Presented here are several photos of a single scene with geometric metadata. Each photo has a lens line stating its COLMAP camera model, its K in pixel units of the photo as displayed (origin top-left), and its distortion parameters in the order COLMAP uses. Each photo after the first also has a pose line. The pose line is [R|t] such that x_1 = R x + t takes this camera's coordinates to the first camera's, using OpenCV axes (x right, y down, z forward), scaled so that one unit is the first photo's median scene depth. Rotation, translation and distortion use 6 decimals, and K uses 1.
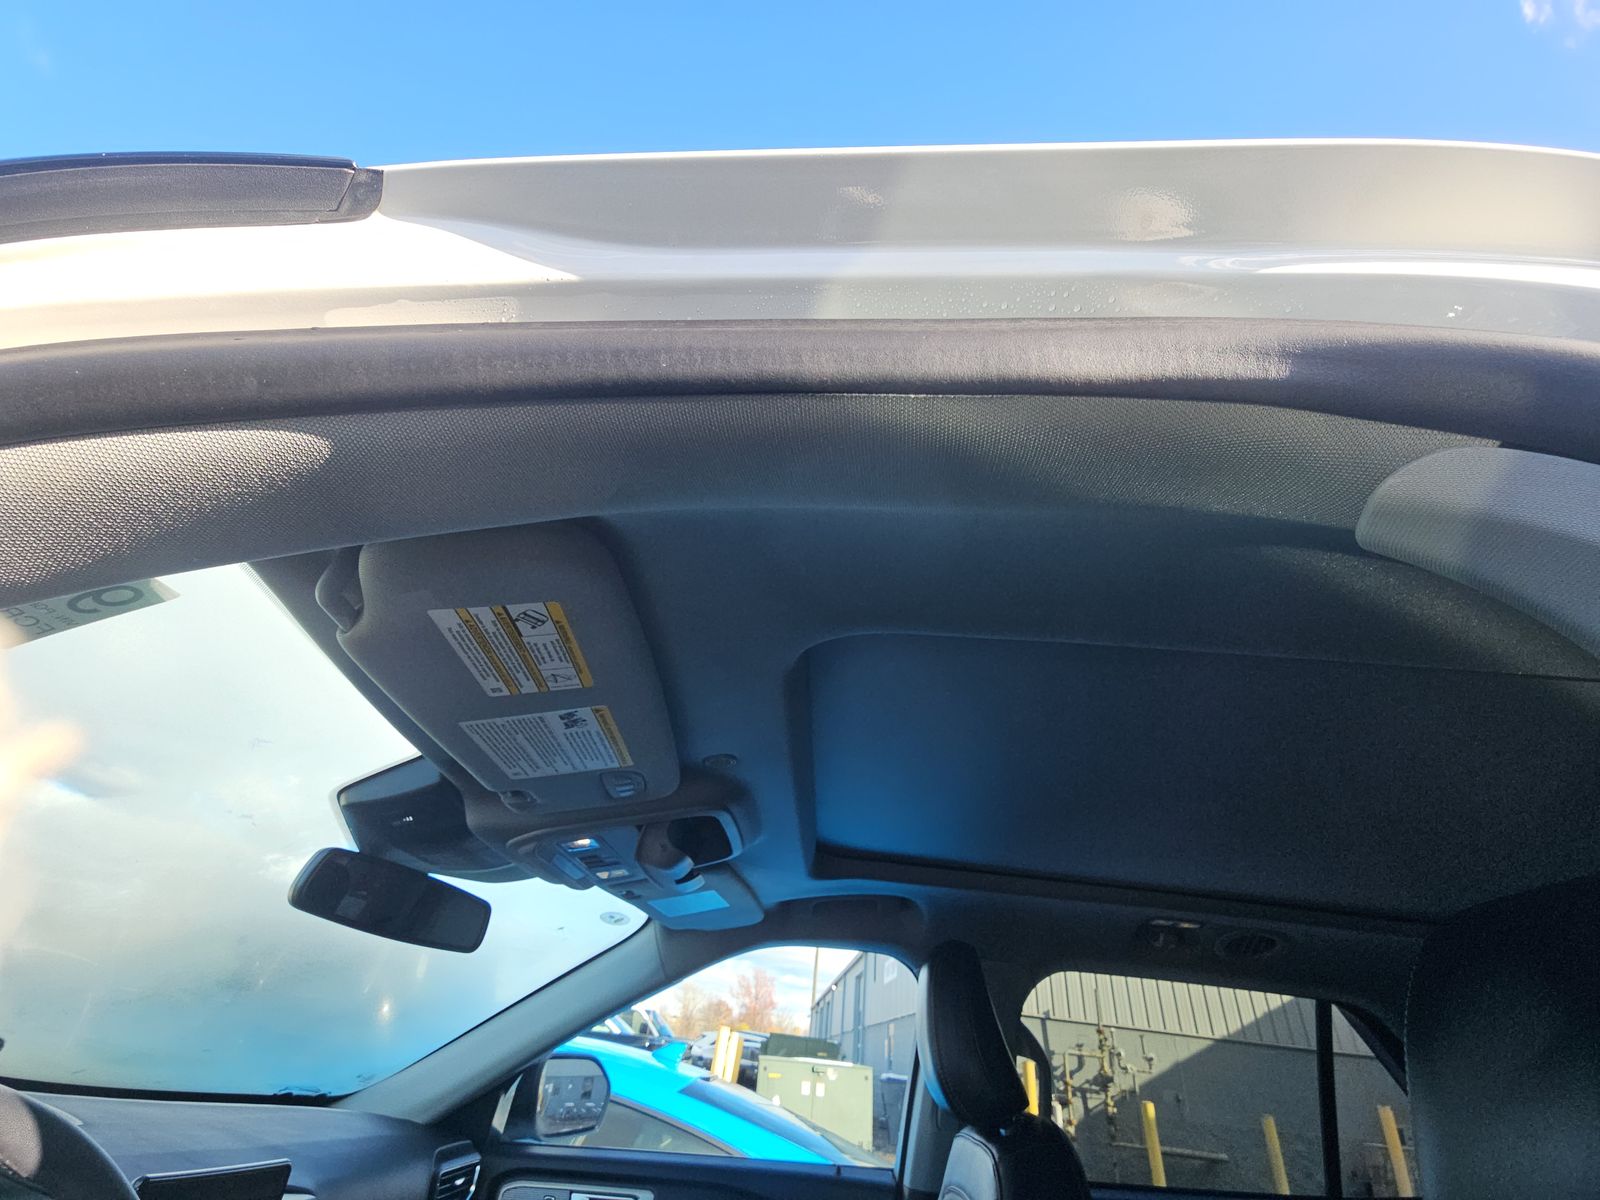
lens RADIAL K [[652.9, 0, 800.0], [0, 652.9, 600.0], [0, 0, 1]] dist [-0.002450, -0.000364]
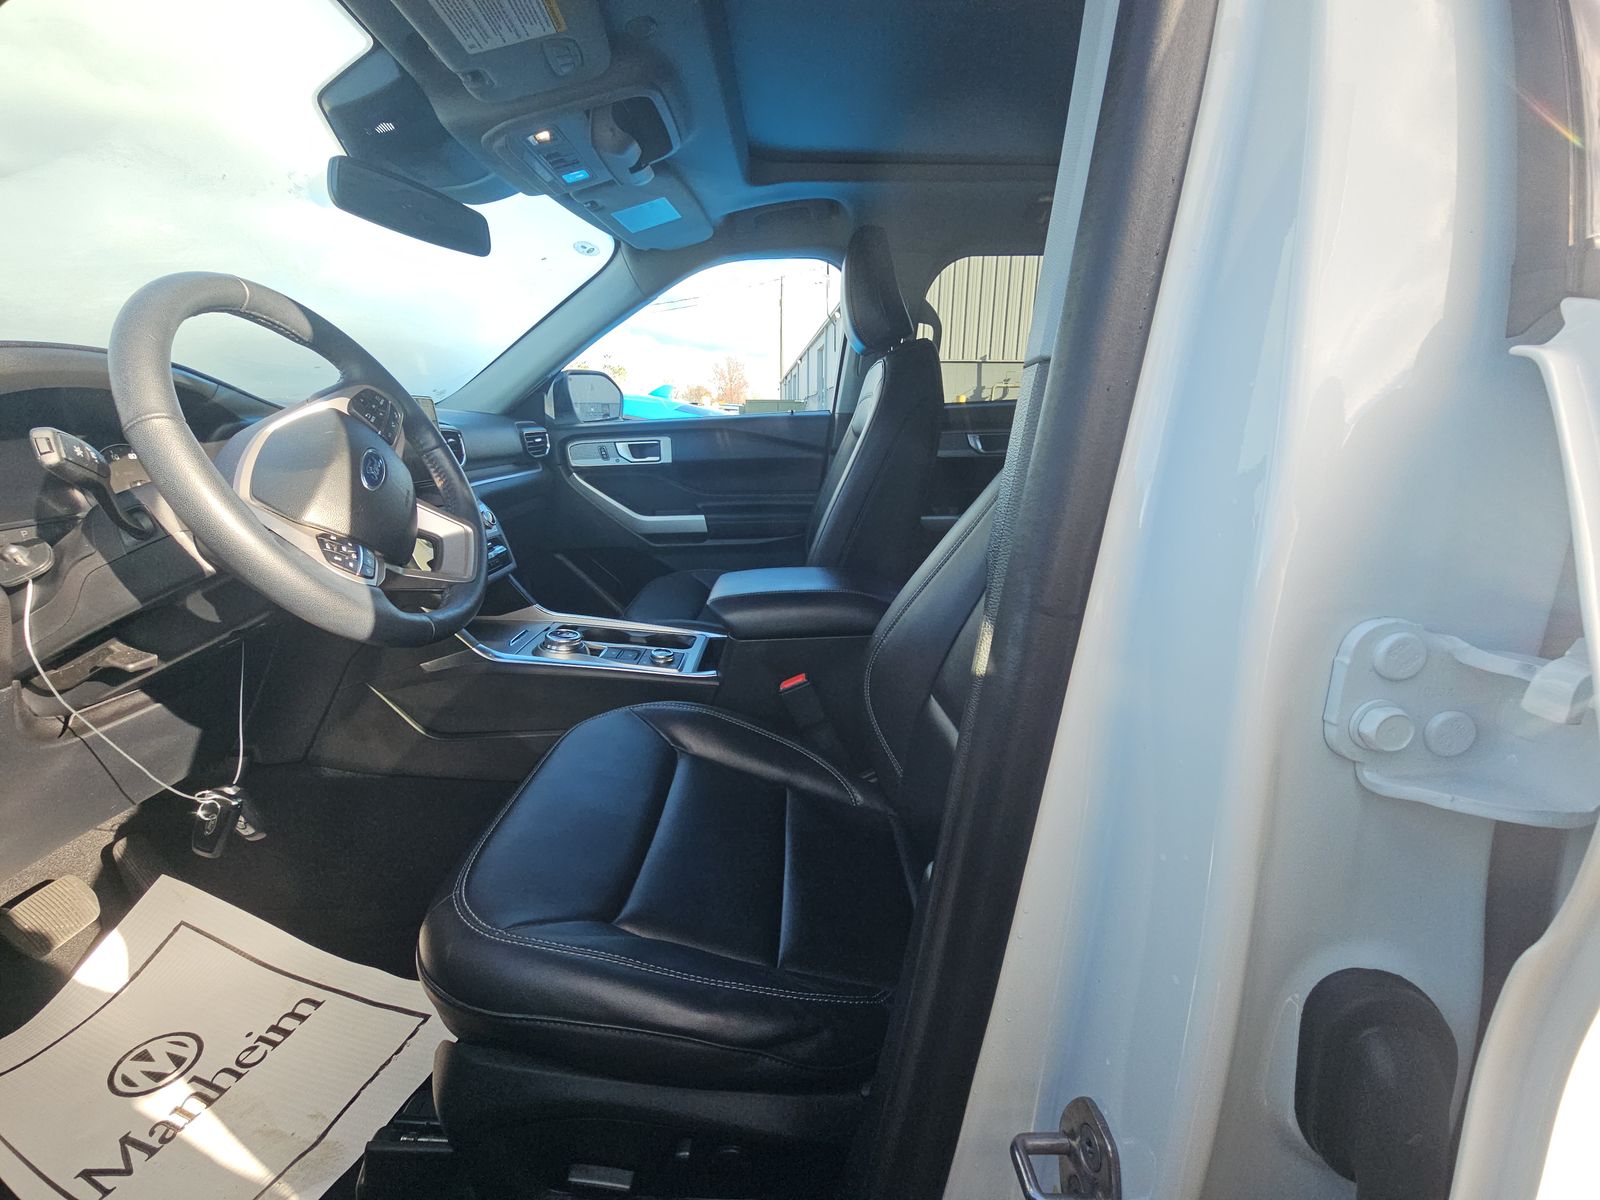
lens RADIAL K [[652.9, 0, 800.0], [0, 652.9, 600.0], [0, 0, 1]] dist [-0.002450, -0.000364]
pose [[0.994092, -0.108210, 0.008487, 0.019164], [0.062632, 0.635723, 0.769372, 0.017305], [-0.088649, -0.764295, 0.638745, -0.291920]]
